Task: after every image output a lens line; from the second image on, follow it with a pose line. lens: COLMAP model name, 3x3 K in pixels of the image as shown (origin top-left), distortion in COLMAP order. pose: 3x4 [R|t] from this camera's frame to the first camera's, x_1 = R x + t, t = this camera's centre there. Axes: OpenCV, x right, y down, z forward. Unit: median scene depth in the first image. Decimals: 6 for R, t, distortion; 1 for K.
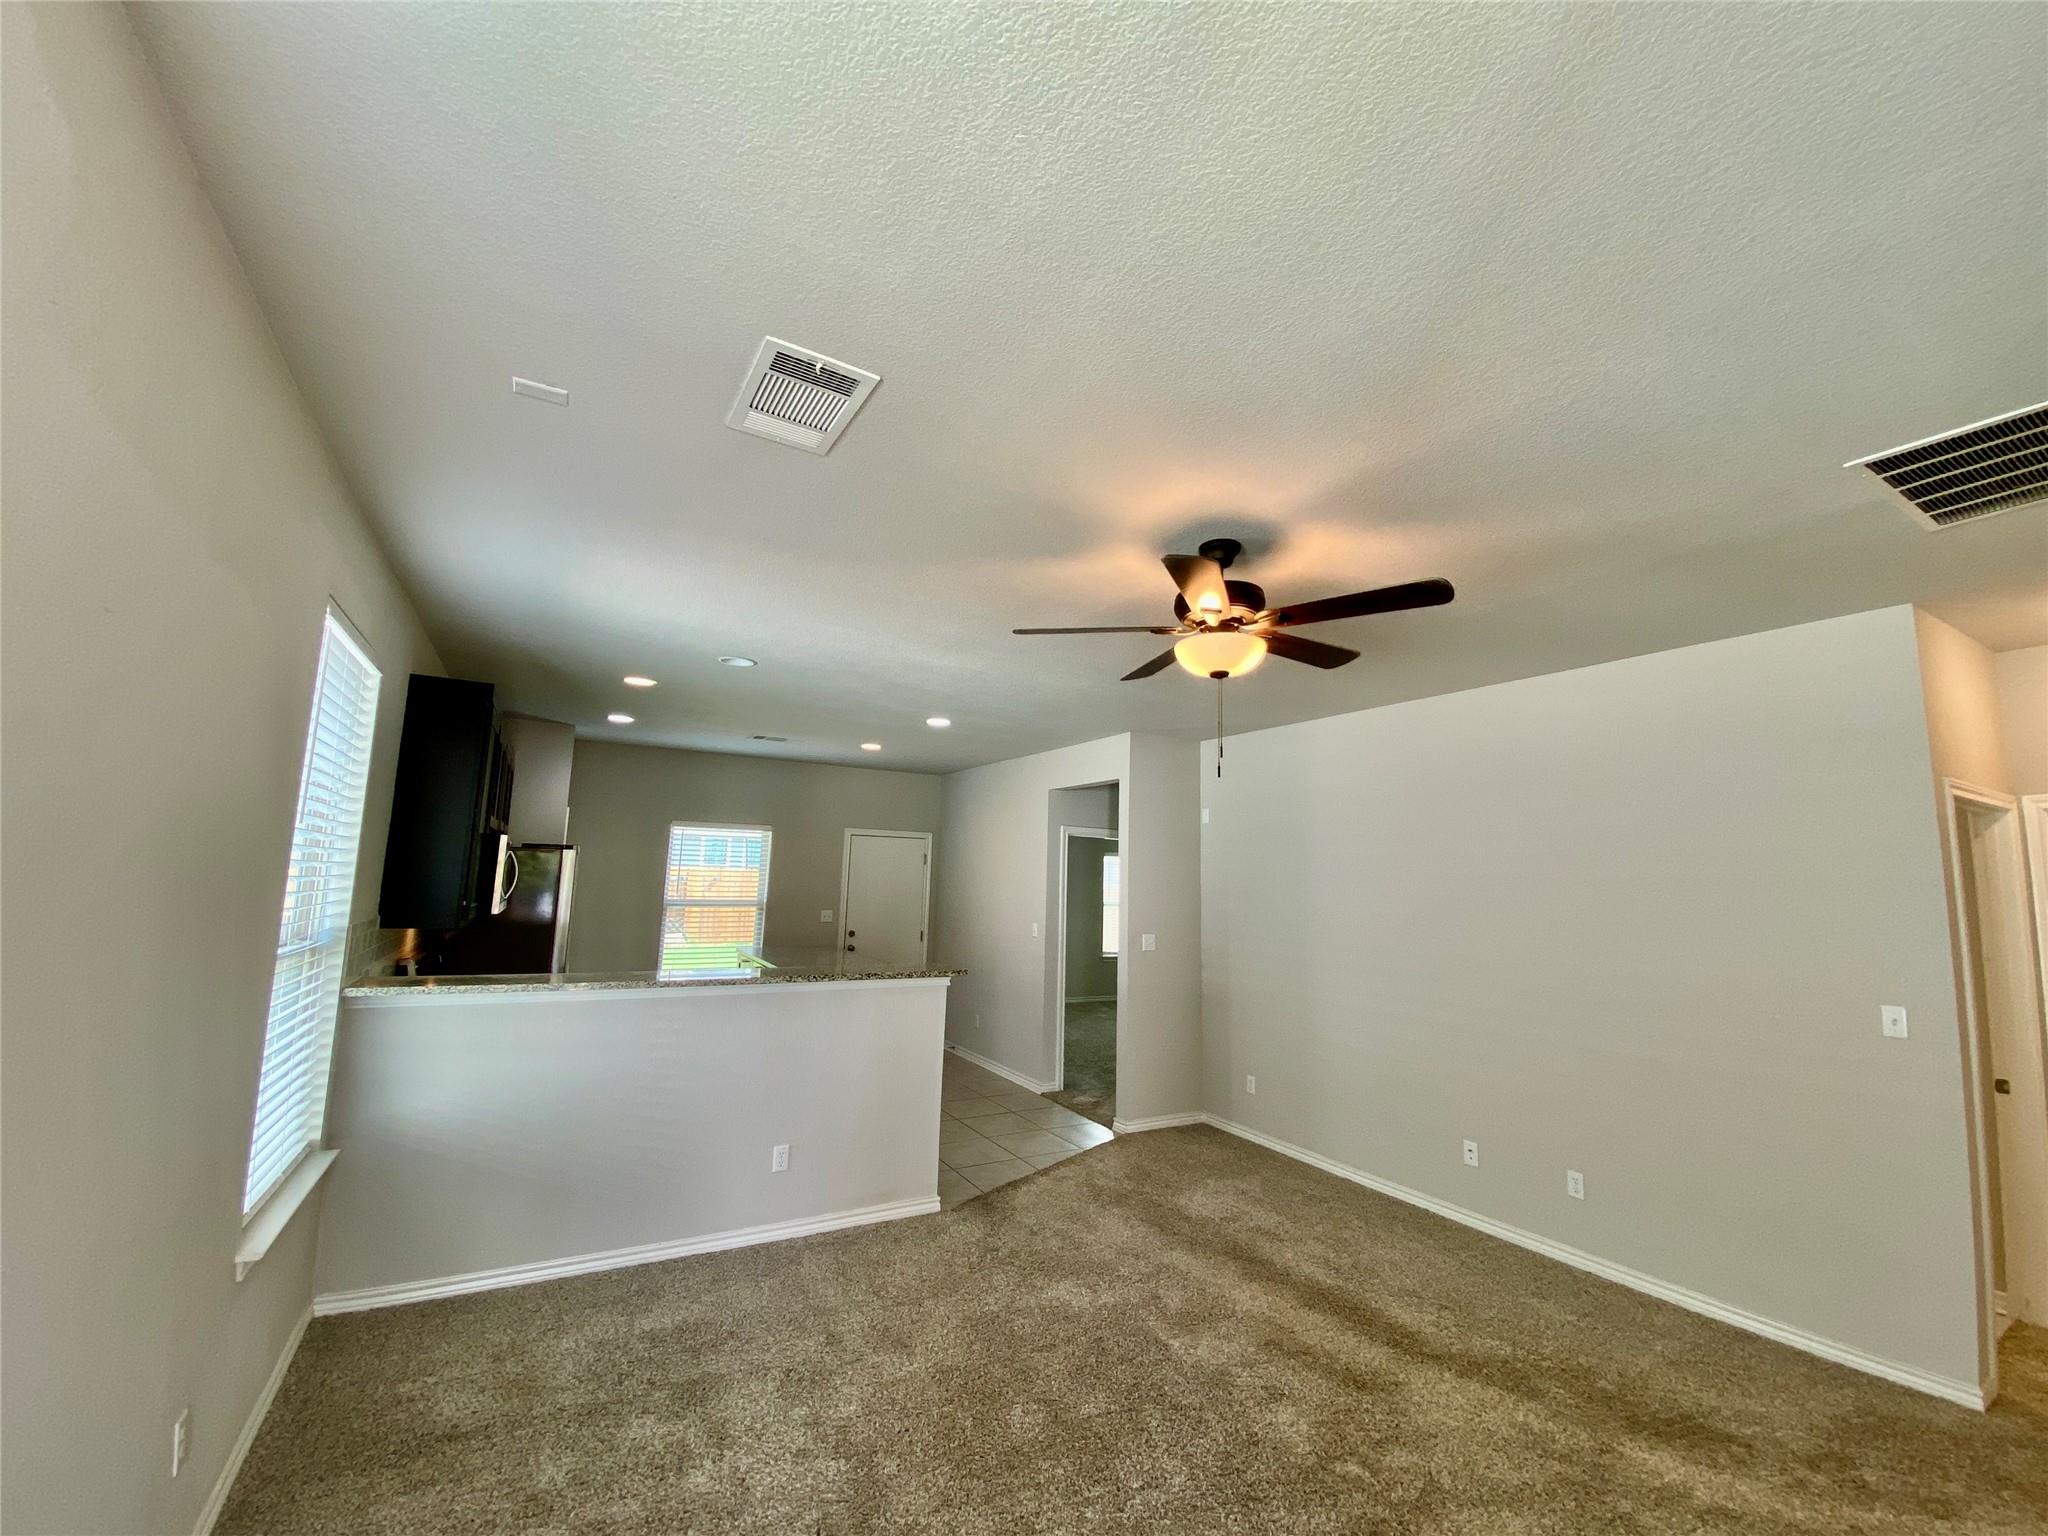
lens RADIAL K [[824.8, 0, 1011.8], [0, 824.8, 768.0], [0, 0, 1]] dist [0.029726, -0.029661]
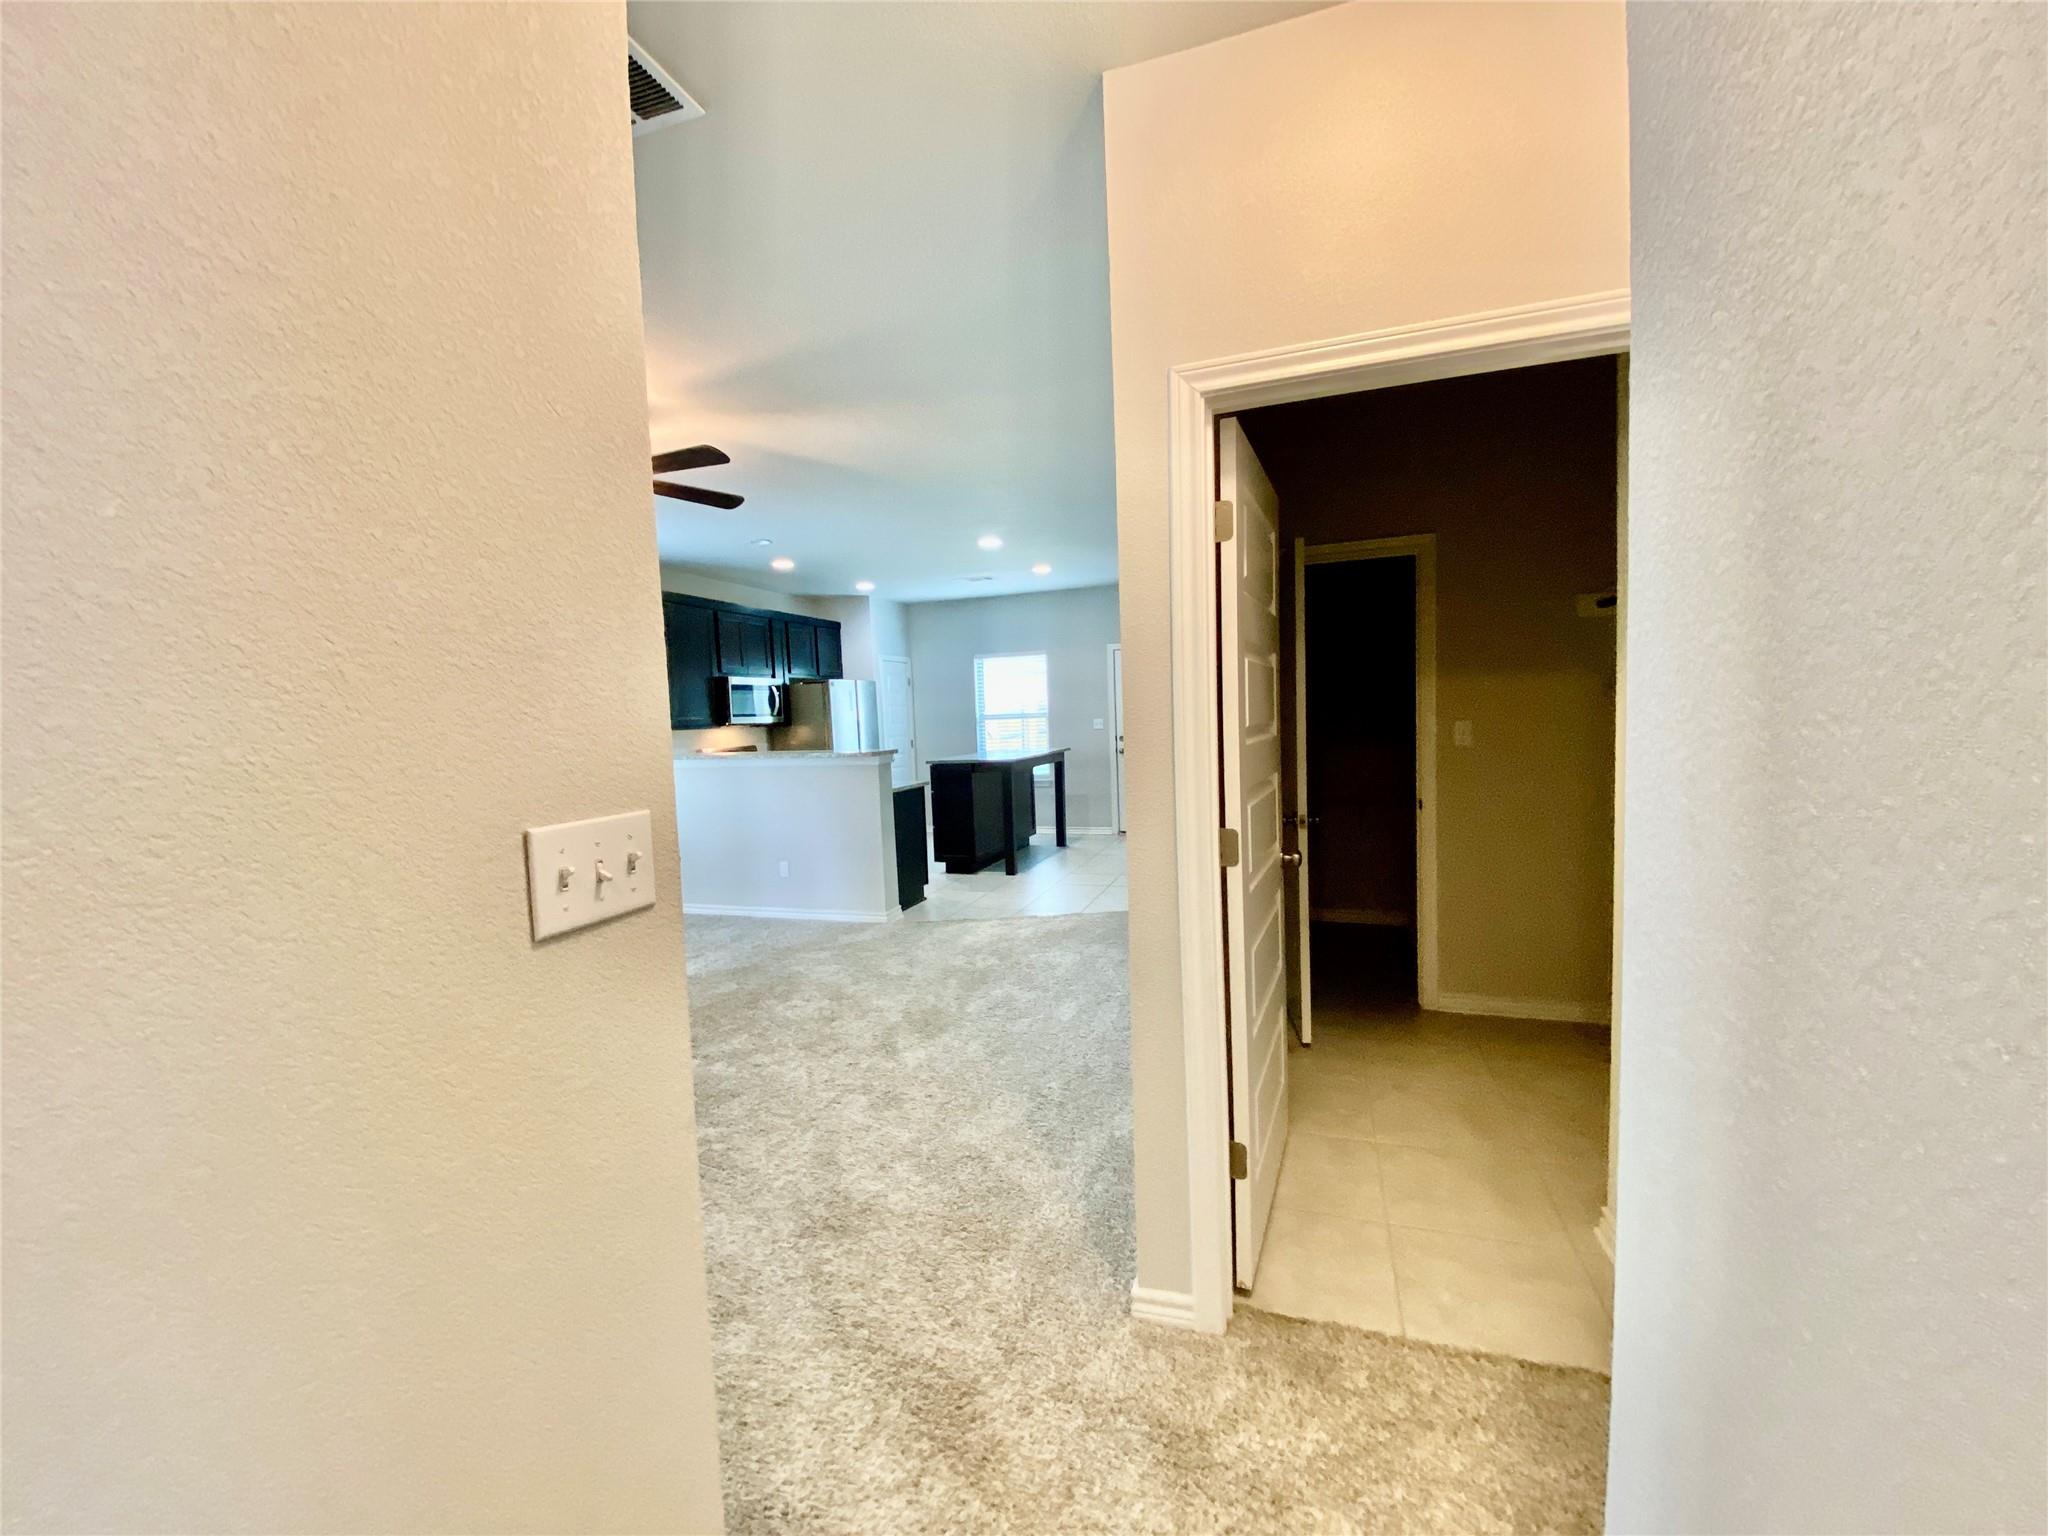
lens RADIAL K [[824.8, 0, 1011.8], [0, 824.8, 768.0], [0, 0, 1]] dist [0.029726, -0.029661]
pose [[0.658030, 0.001187, -0.752991, 1.394751], [0.157071, 0.977784, 0.138804, 0.156009], [0.736427, -0.209610, 0.643225, 0.419892]]
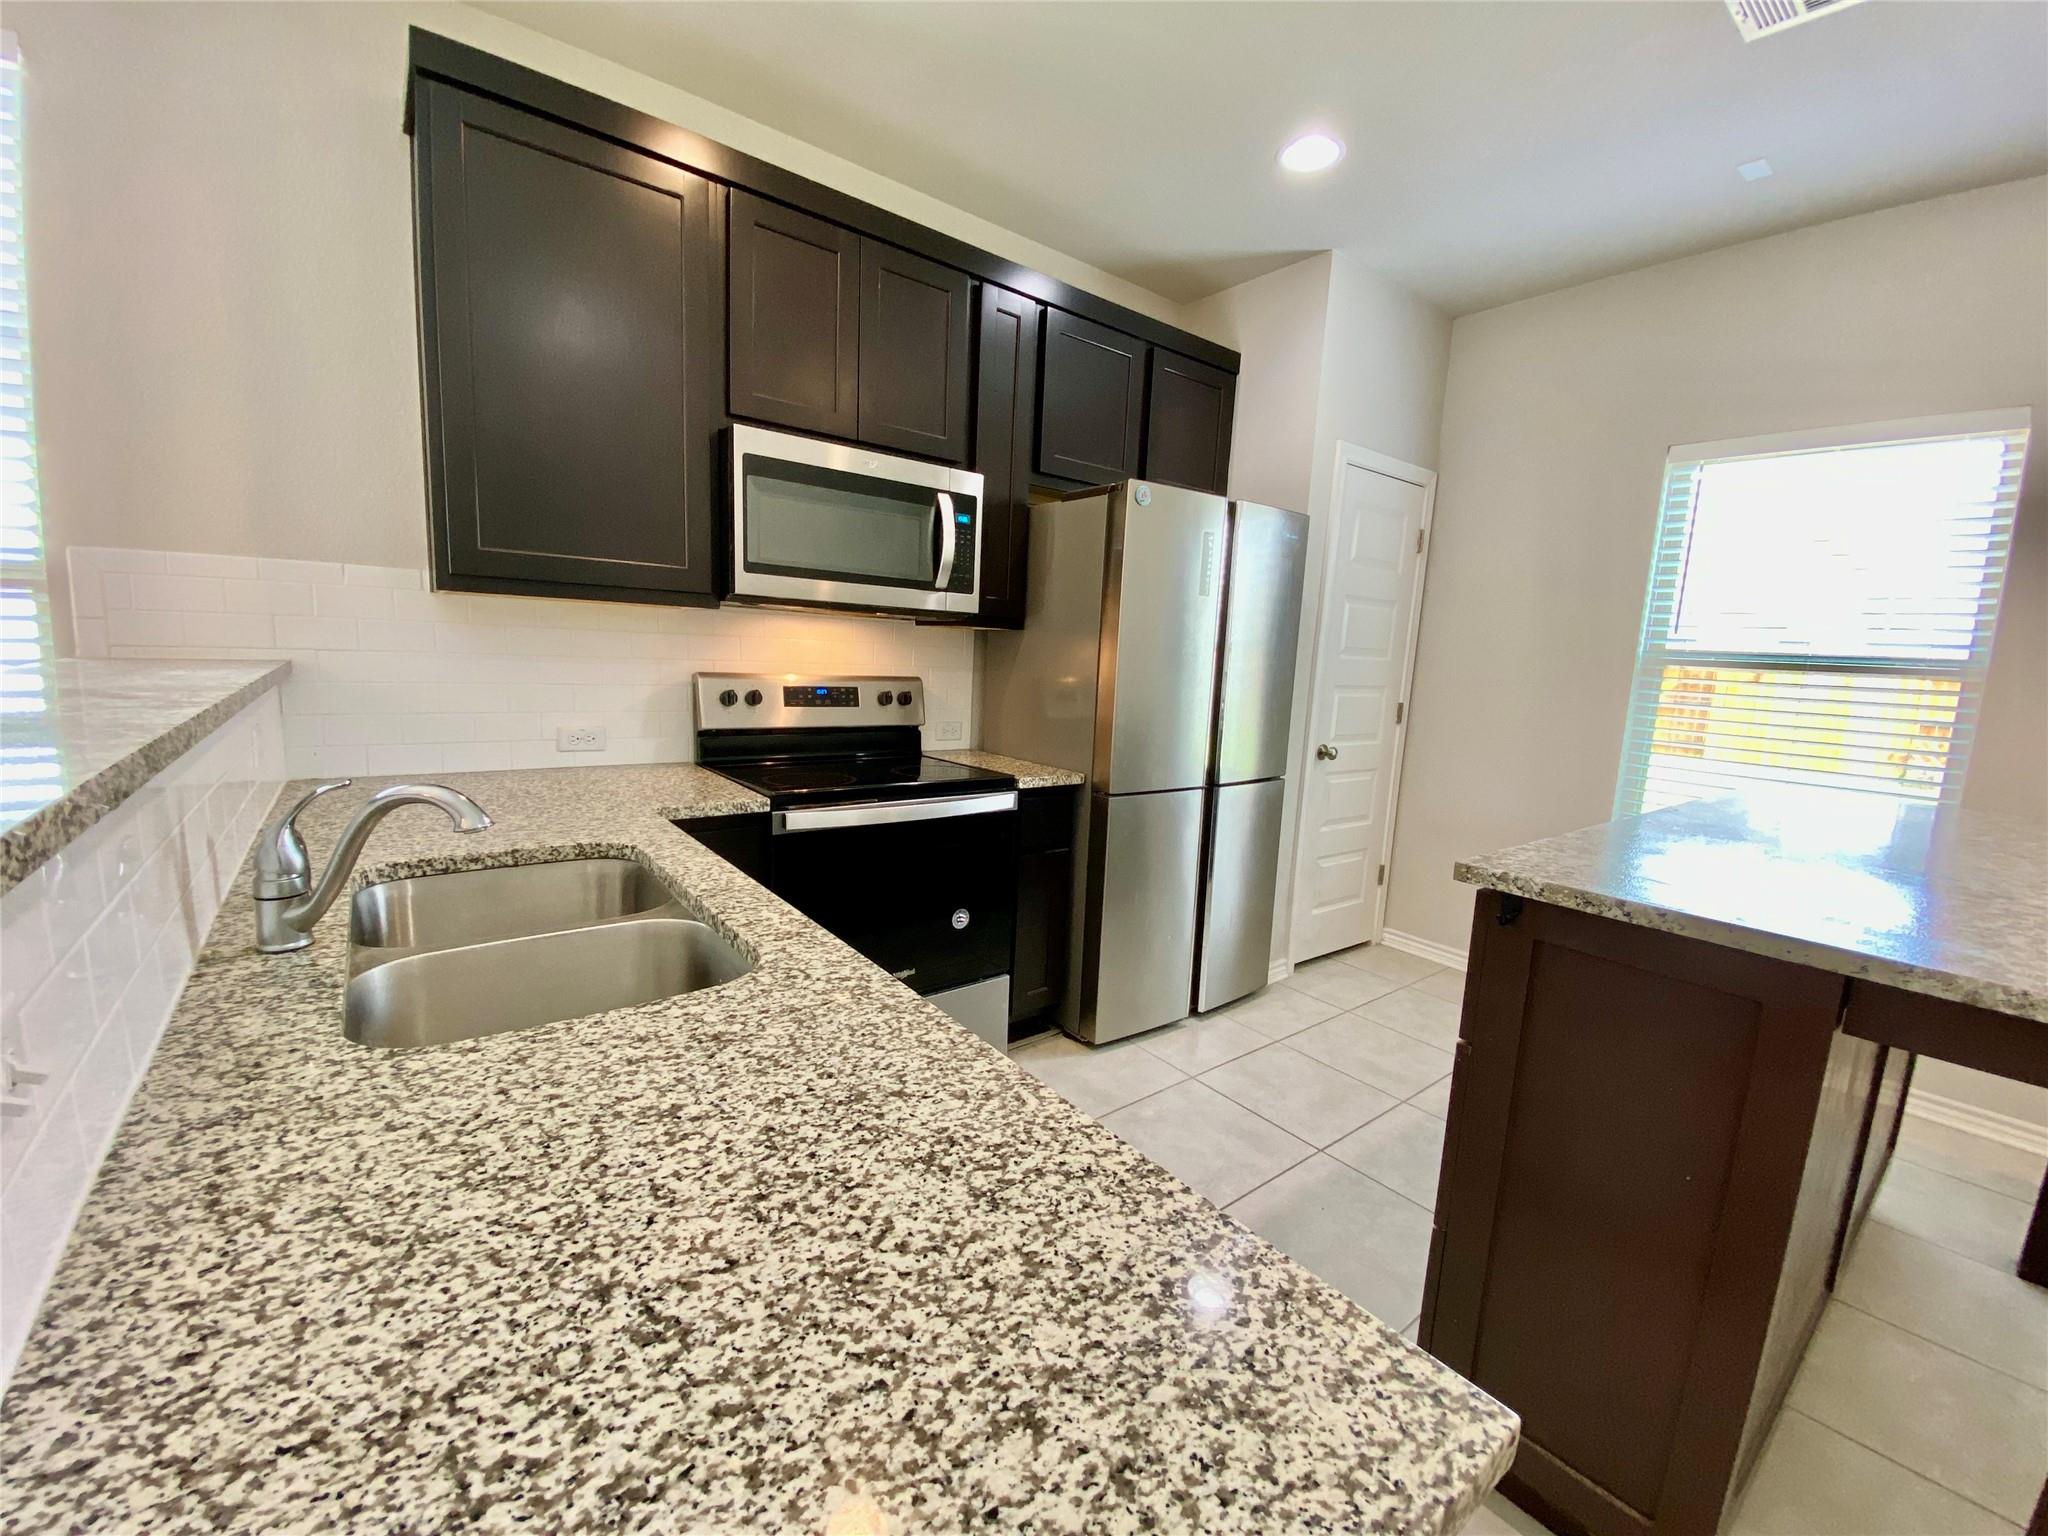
lens RADIAL K [[824.8, 0, 1011.8], [0, 824.8, 768.0], [0, 0, 1]] dist [0.029726, -0.029661]
pose [[0.151435, 0.128218, -0.980116, -0.107793], [0.093447, 0.985254, 0.143329, 0.294203], [0.984040, -0.113294, 0.137220, 1.444575]]
